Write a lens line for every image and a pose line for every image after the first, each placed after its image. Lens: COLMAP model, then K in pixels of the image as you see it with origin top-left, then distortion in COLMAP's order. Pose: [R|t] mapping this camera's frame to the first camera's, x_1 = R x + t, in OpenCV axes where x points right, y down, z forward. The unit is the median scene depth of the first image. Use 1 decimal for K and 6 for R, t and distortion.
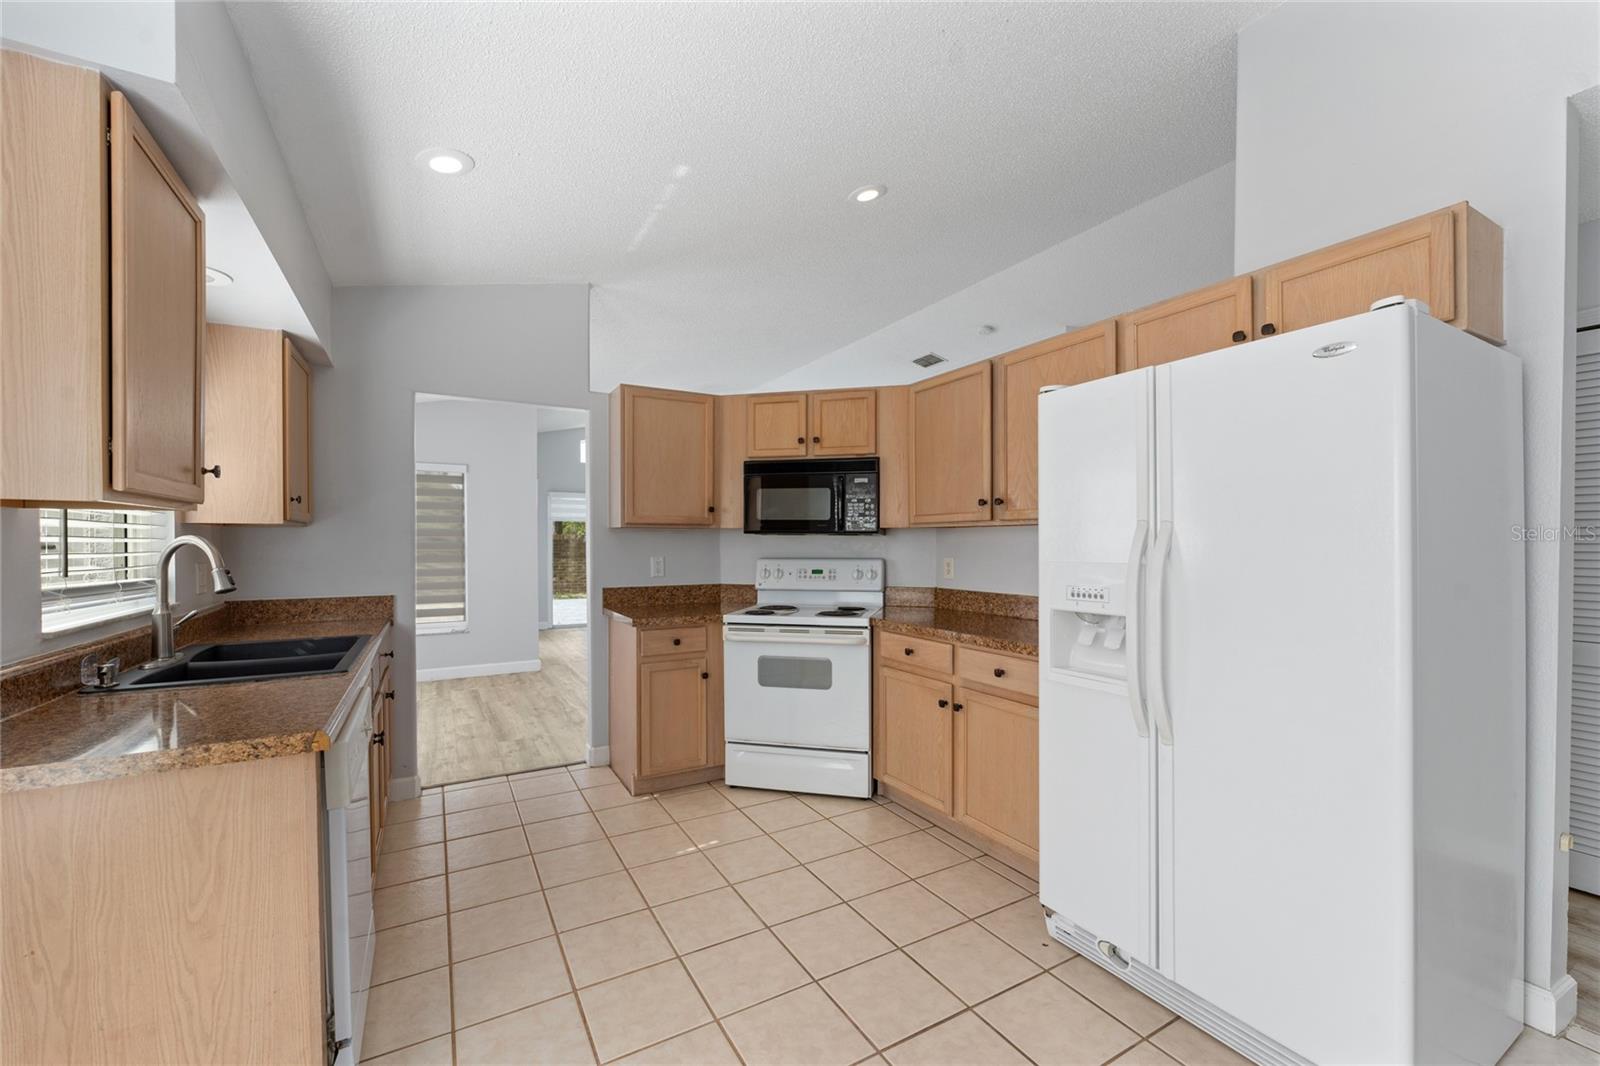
lens RADIAL K [[643.2, 0, 796.6], [0, 643.2, 541.6], [0, 0, 1]] dist [-0.002786, -0.000136]
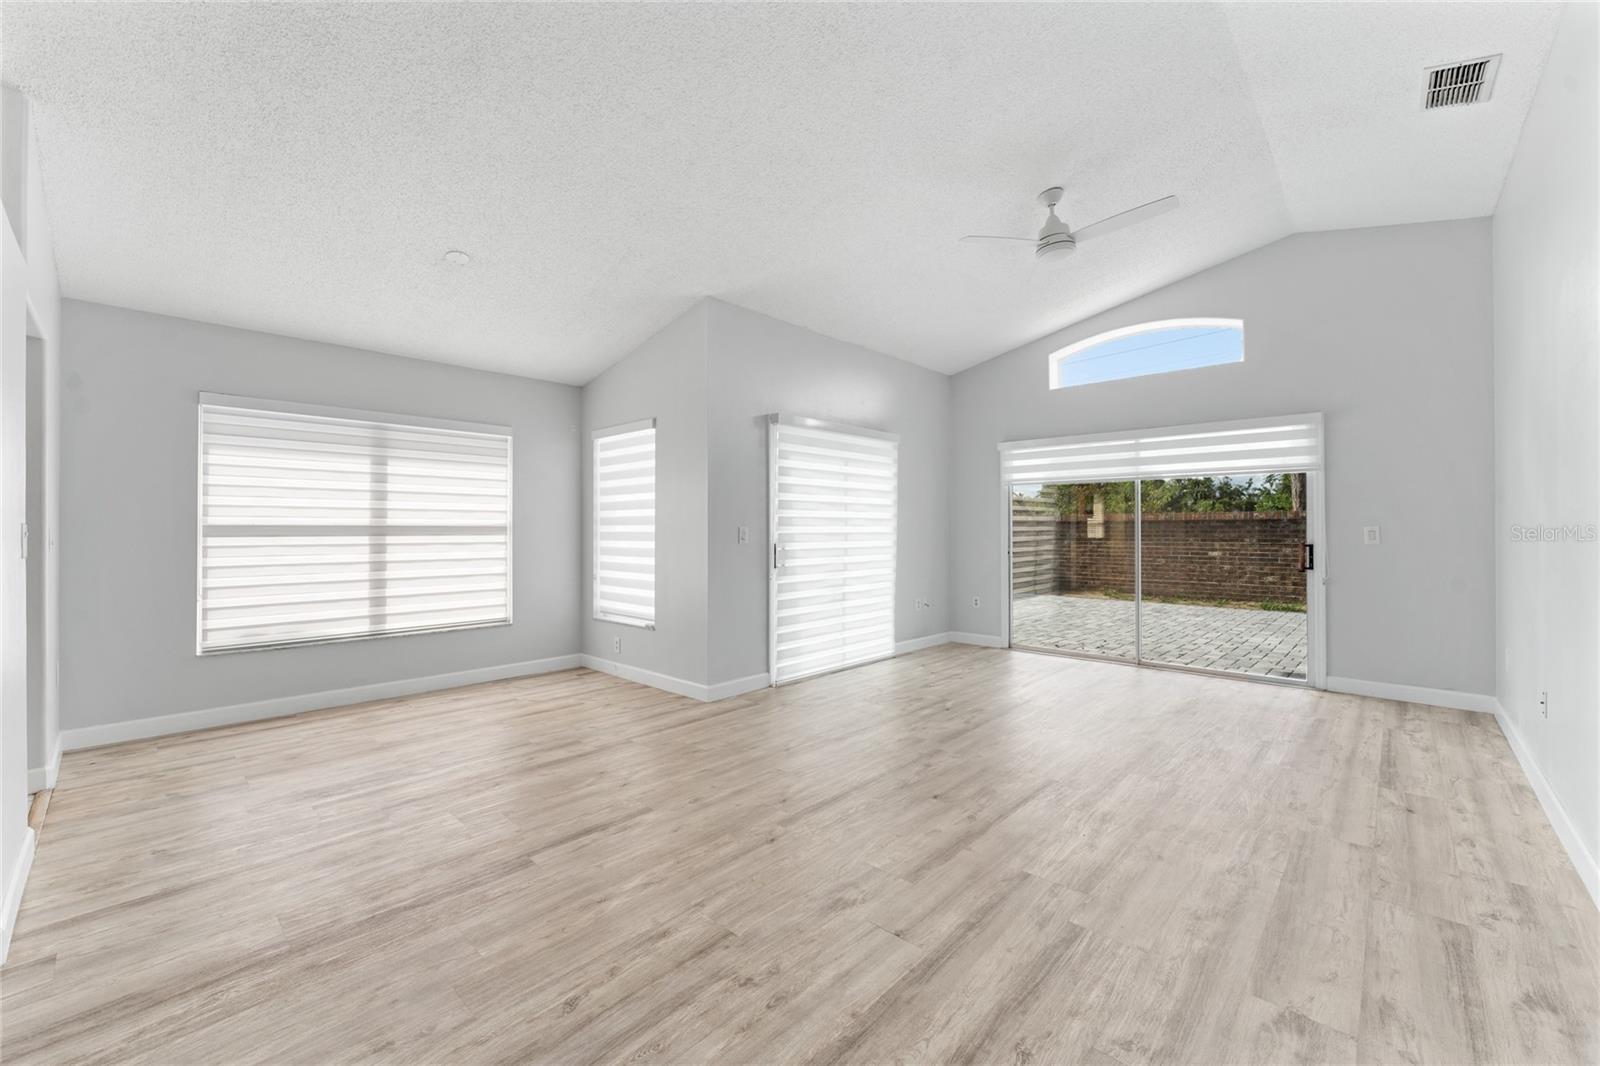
lens RADIAL K [[641.5, 0, 800.0], [0, 641.5, 533.0], [0, 0, 1]] dist [-0.011320, 0.000350]
pose [[0.302752, 0.001711, -0.953068, 0.588847], [0.002412, 0.999994, 0.002561, 0.039901], [0.953066, -0.003074, 0.302746, 1.887714]]
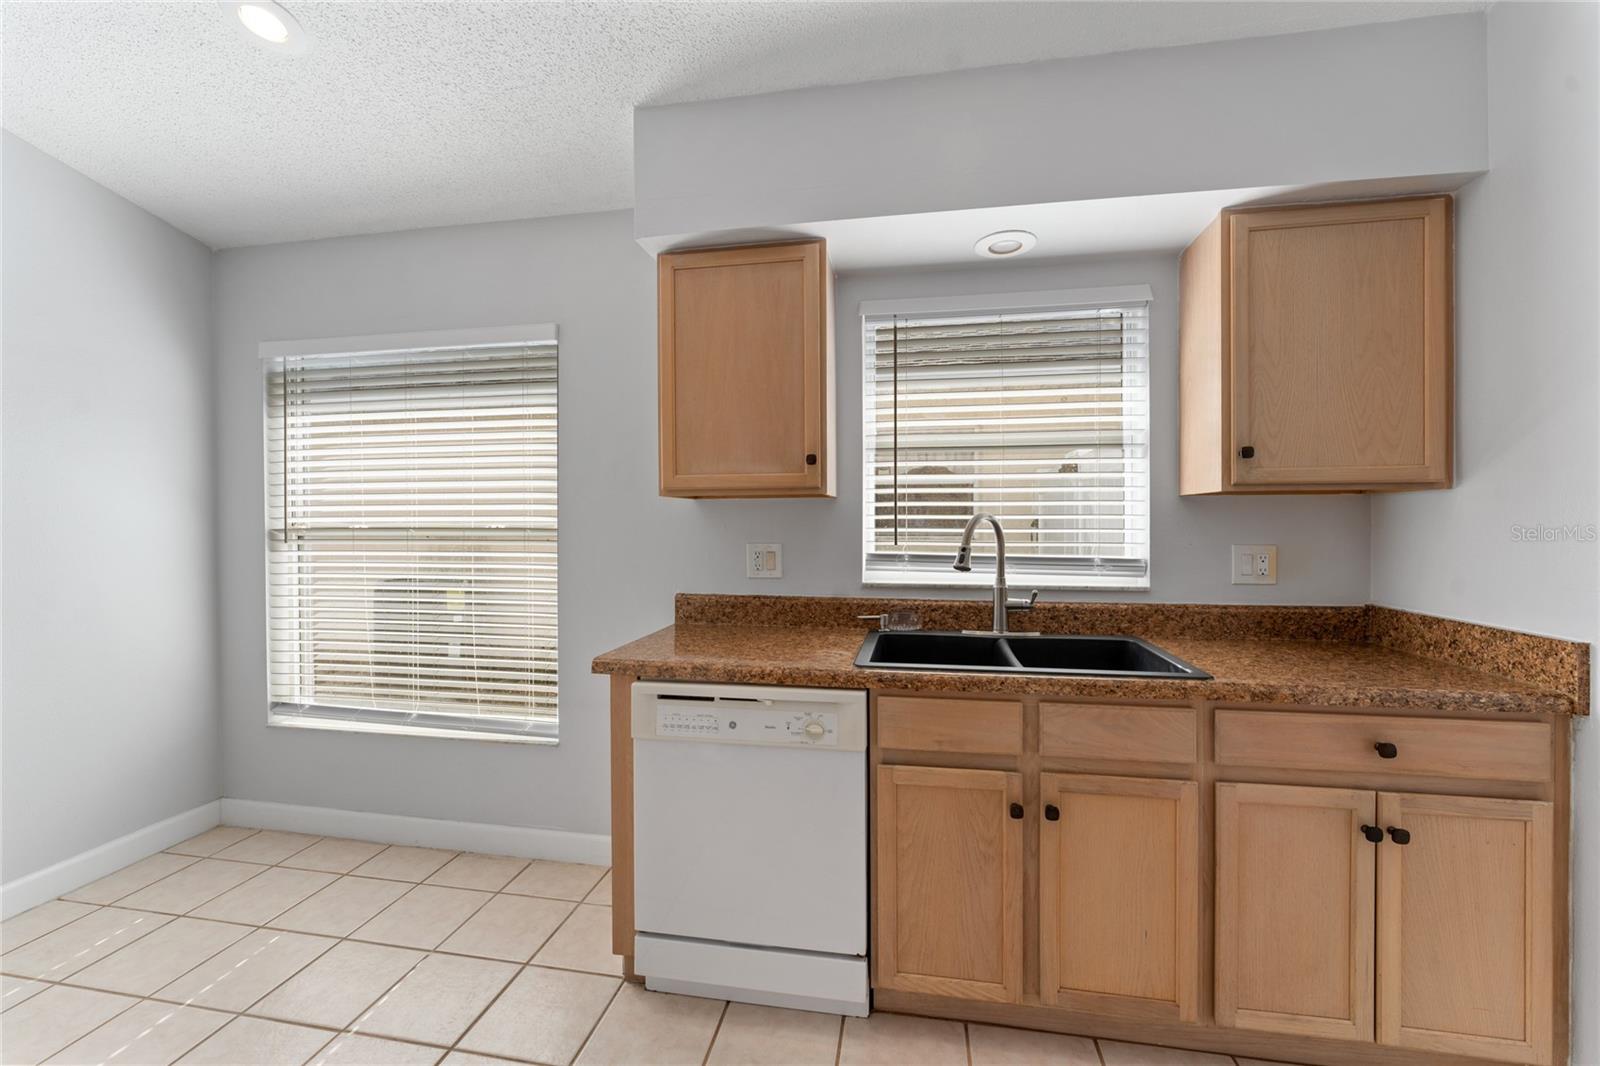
lens RADIAL K [[620.2, 0, 800.0], [0, 620.2, 533.0], [0, 0, 1]] dist [-0.001112, -0.000085]
pose [[-0.645881, 0.012664, -0.763333, -0.012669], [0.004237, 0.999906, 0.013004, 0.007373], [0.763427, 0.005165, -0.645874, 0.900092]]
